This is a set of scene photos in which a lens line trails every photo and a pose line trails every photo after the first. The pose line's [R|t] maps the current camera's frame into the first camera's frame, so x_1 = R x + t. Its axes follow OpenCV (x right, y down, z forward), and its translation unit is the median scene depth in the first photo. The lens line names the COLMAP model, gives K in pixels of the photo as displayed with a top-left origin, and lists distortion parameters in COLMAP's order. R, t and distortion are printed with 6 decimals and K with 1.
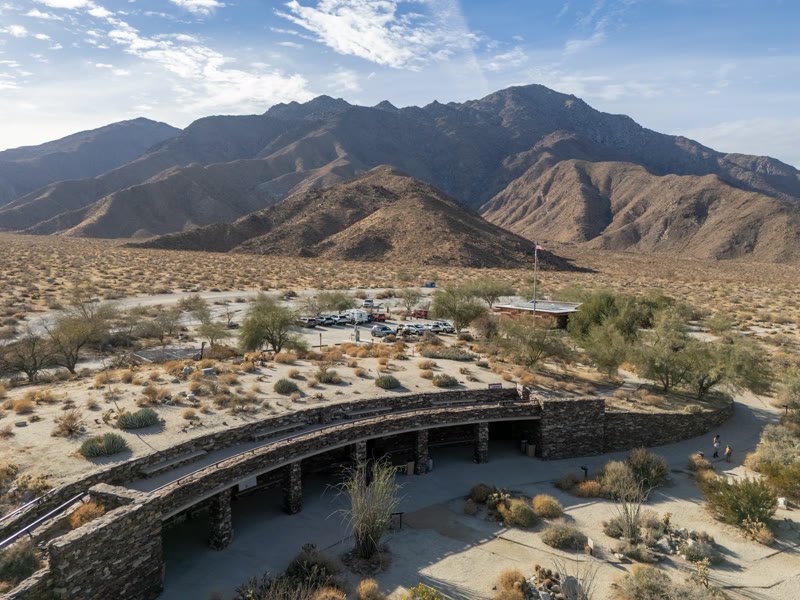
lens RADIAL K [[599.3, 0, 392.1], [0, 599.3, 306.7], [0, 0, 1]] dist [0.039615, -0.043282]
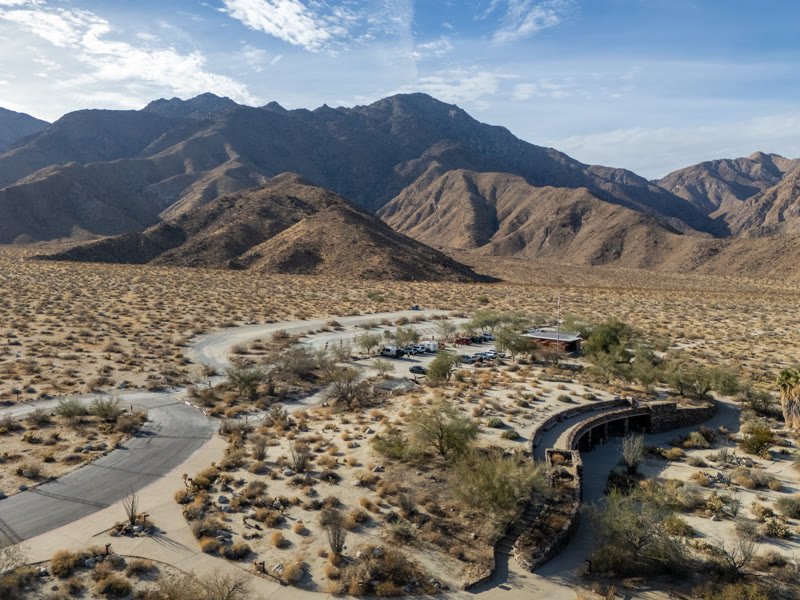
lens RADIAL K [[599.3, 0, 399.1], [0, 599.3, 305.6], [0, 0, 1]] dist [0.039615, -0.043282]
pose [[0.980262, -0.017639, 0.196912, -0.976100], [0.018386, 0.999829, -0.001967, -0.188543], [-0.196844, 0.005549, 0.980419, -0.818229]]
